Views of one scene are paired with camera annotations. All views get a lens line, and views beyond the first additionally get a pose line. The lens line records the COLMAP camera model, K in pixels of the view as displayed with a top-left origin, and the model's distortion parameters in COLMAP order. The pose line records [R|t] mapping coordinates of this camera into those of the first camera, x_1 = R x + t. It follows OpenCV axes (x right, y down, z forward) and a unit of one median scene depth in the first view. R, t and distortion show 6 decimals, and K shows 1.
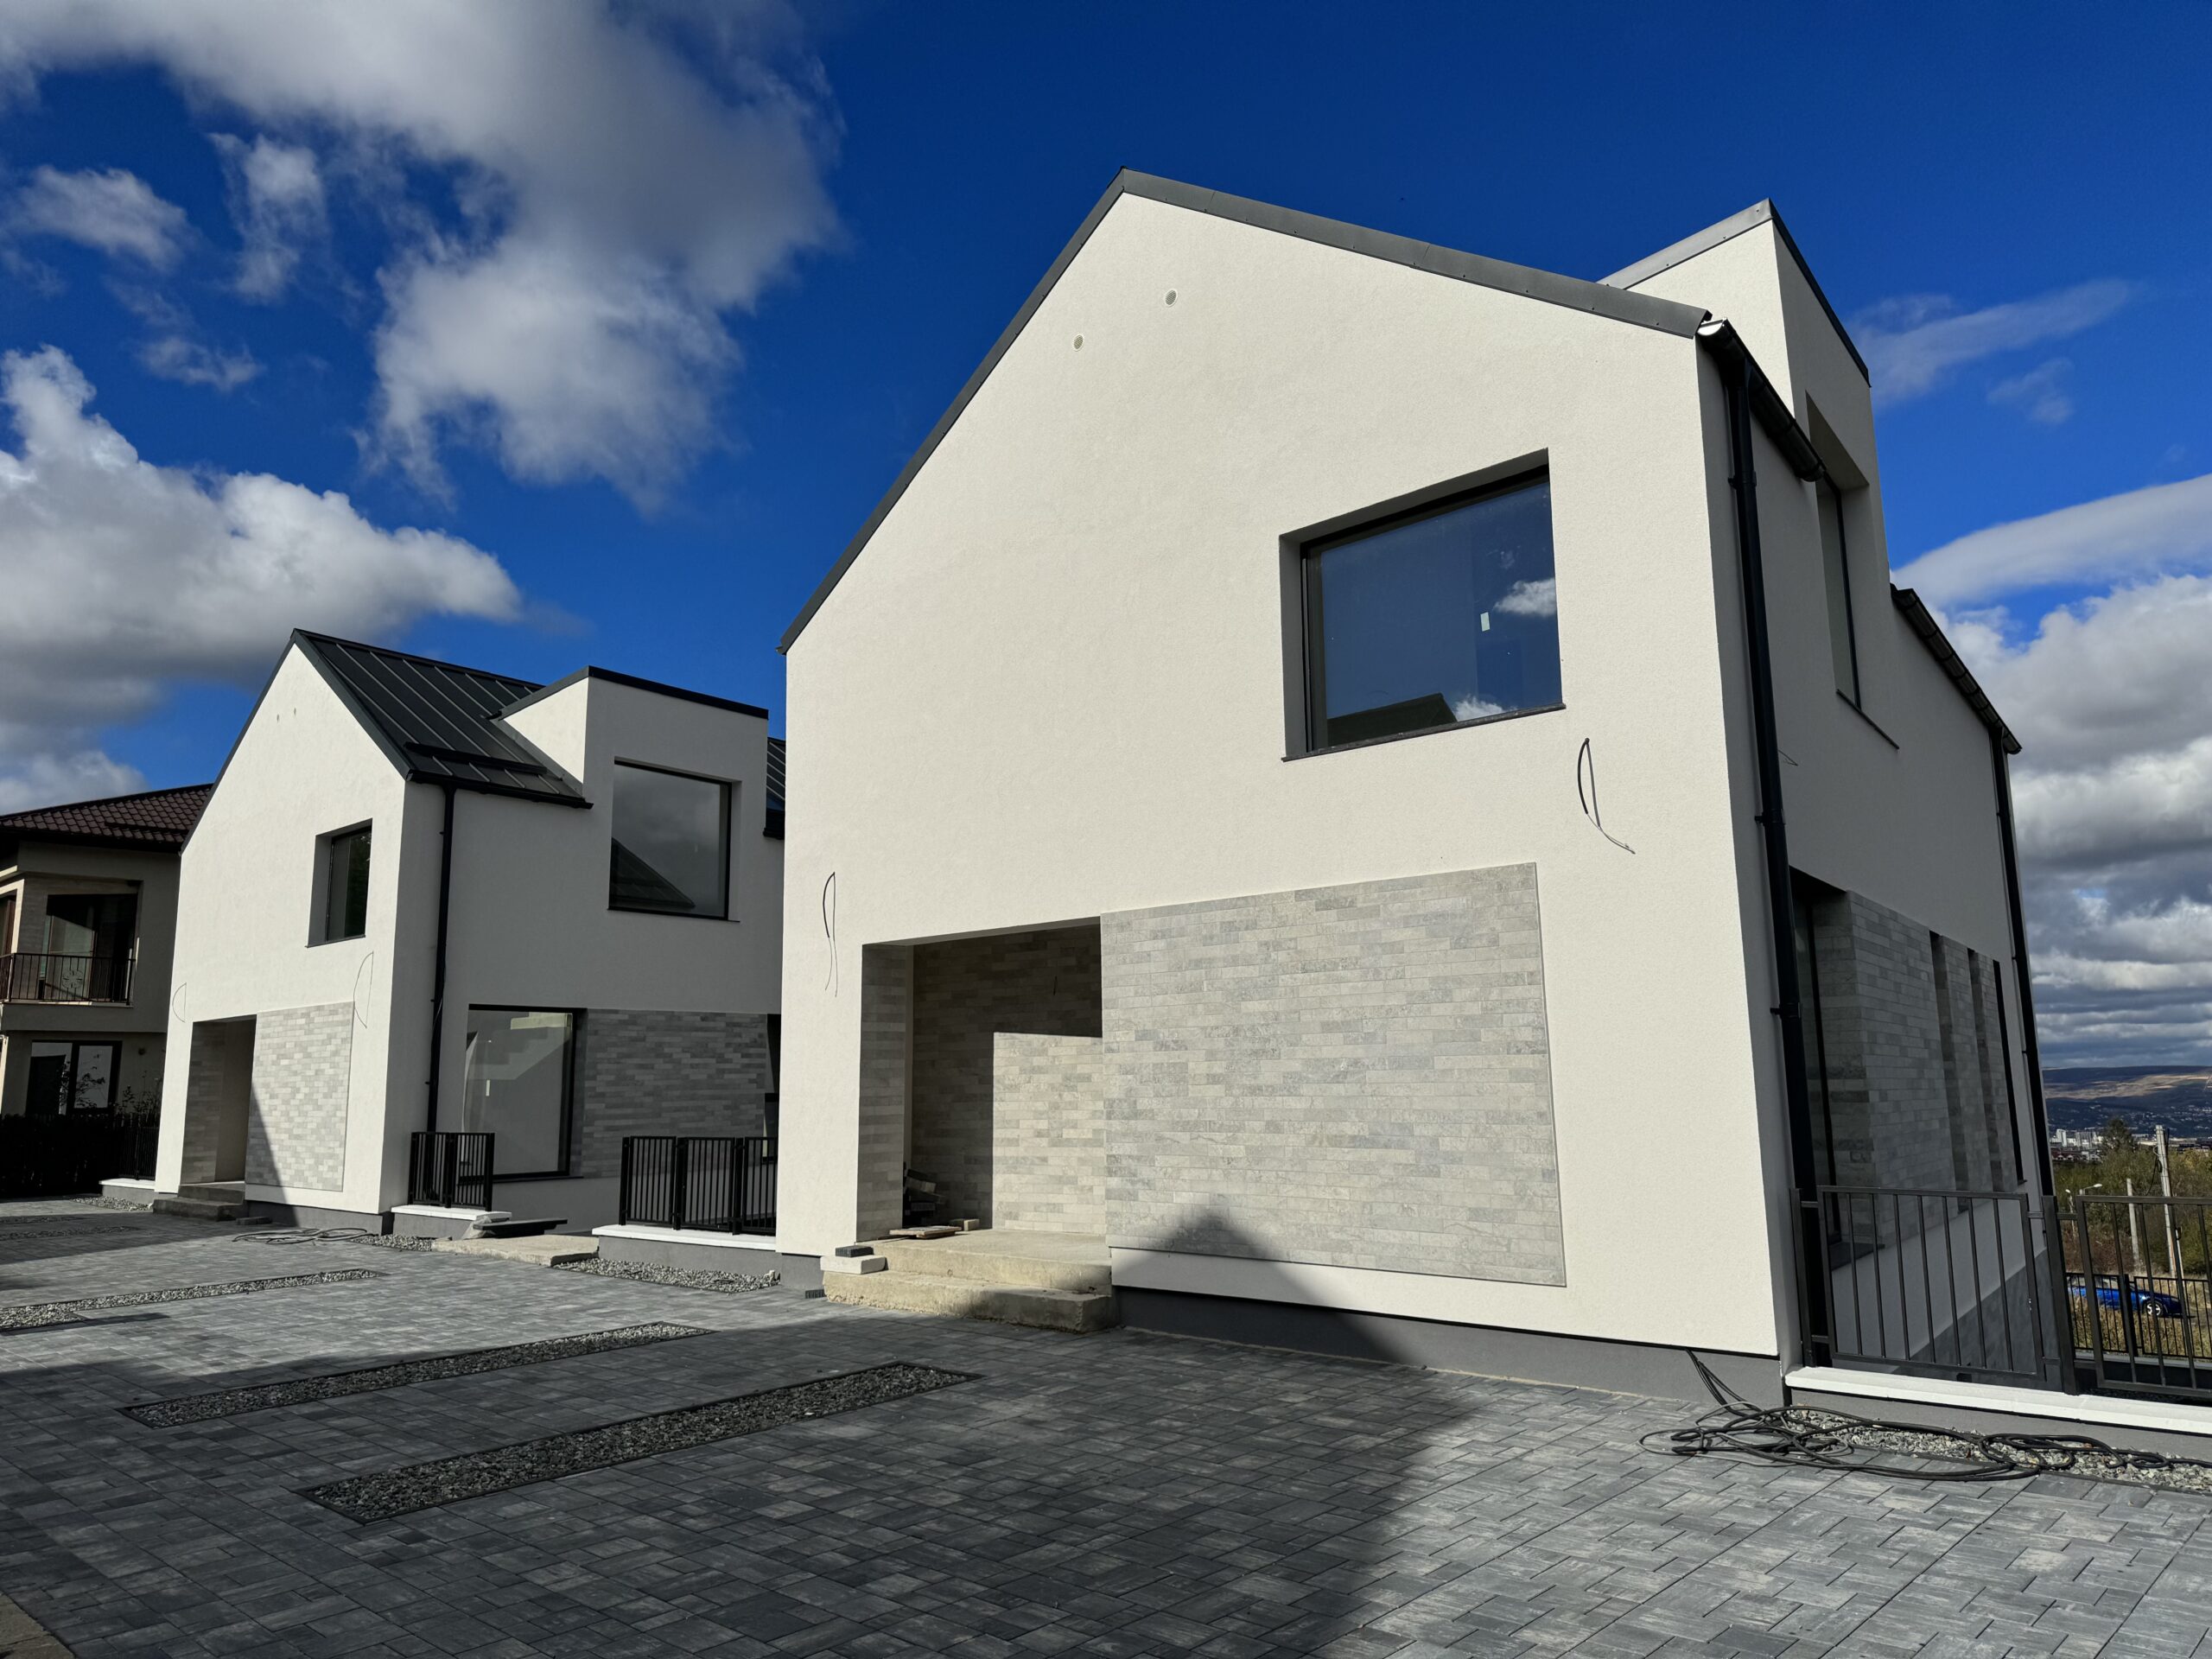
lens RADIAL K [[1540.2, 0, 1106.0], [0, 1540.2, 829.5], [0, 0, 1]] dist [0.173197, -0.315599]
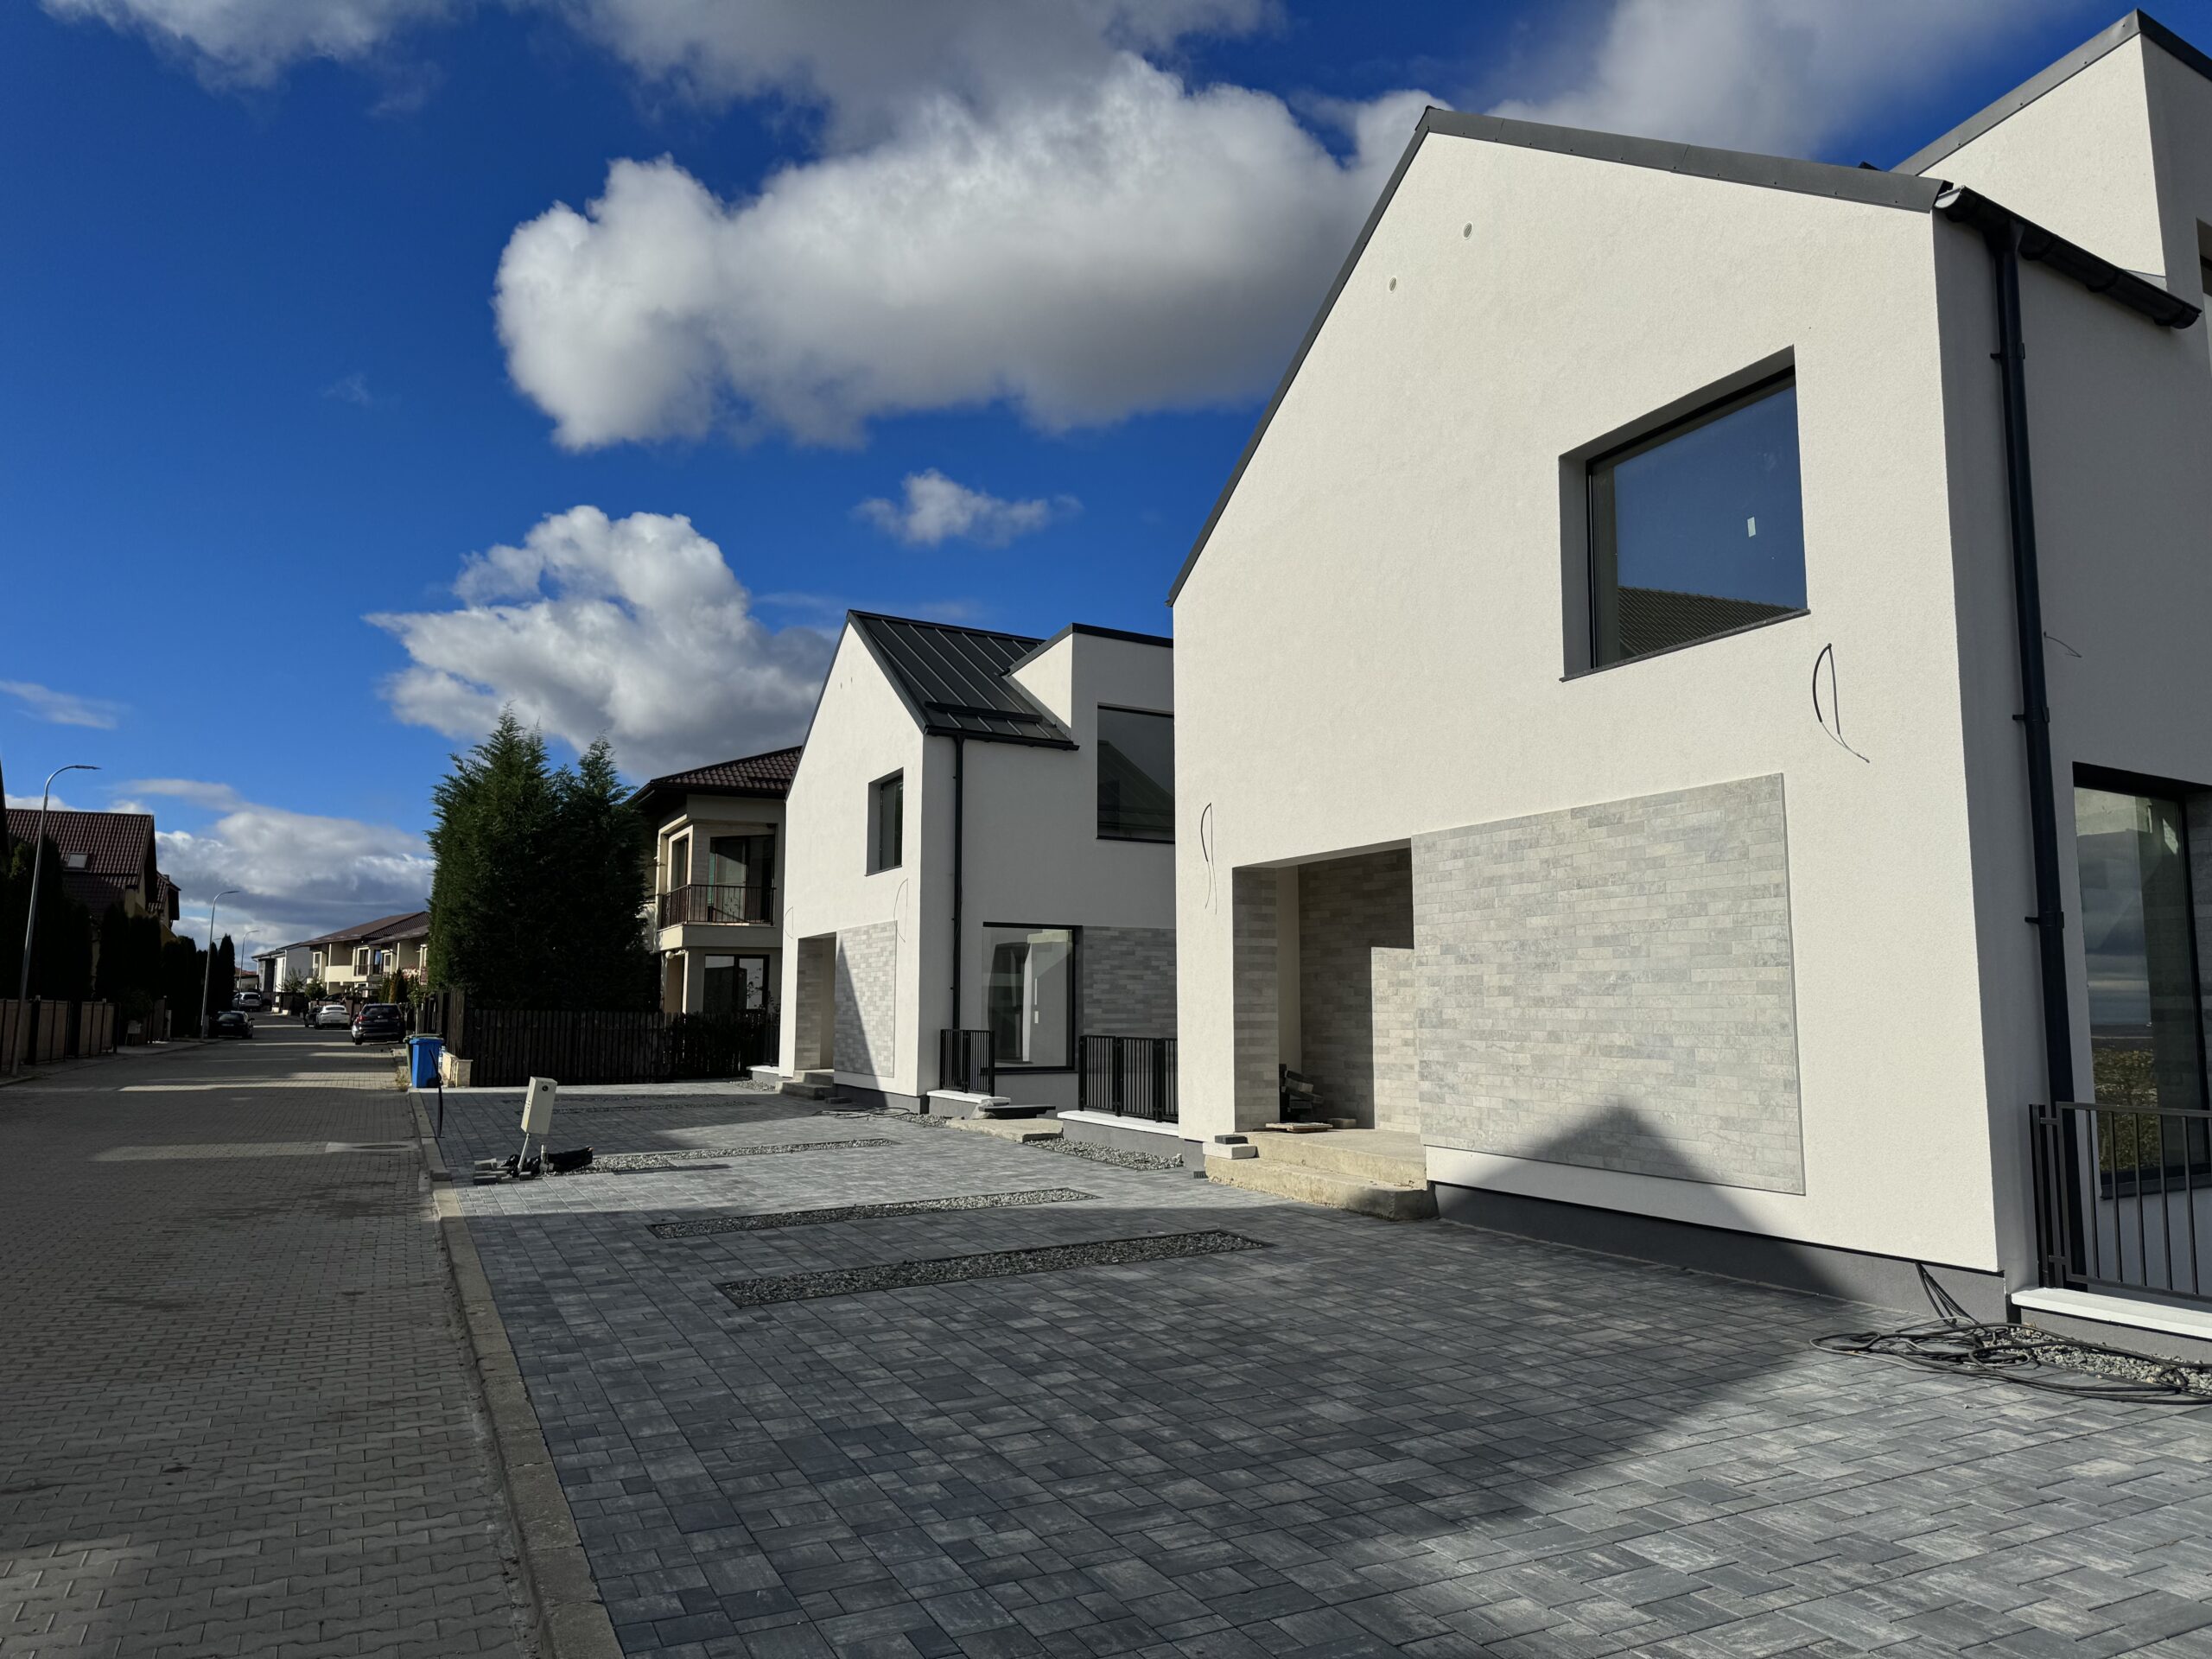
lens RADIAL K [[1540.2, 0, 1106.0], [0, 1540.2, 829.5], [0, 0, 1]] dist [0.173197, -0.315599]
pose [[0.930376, -0.029052, -0.365453, 0.170284], [0.047841, 0.997952, 0.042463, -0.004163], [0.363471, -0.056990, 0.929861, -0.056825]]
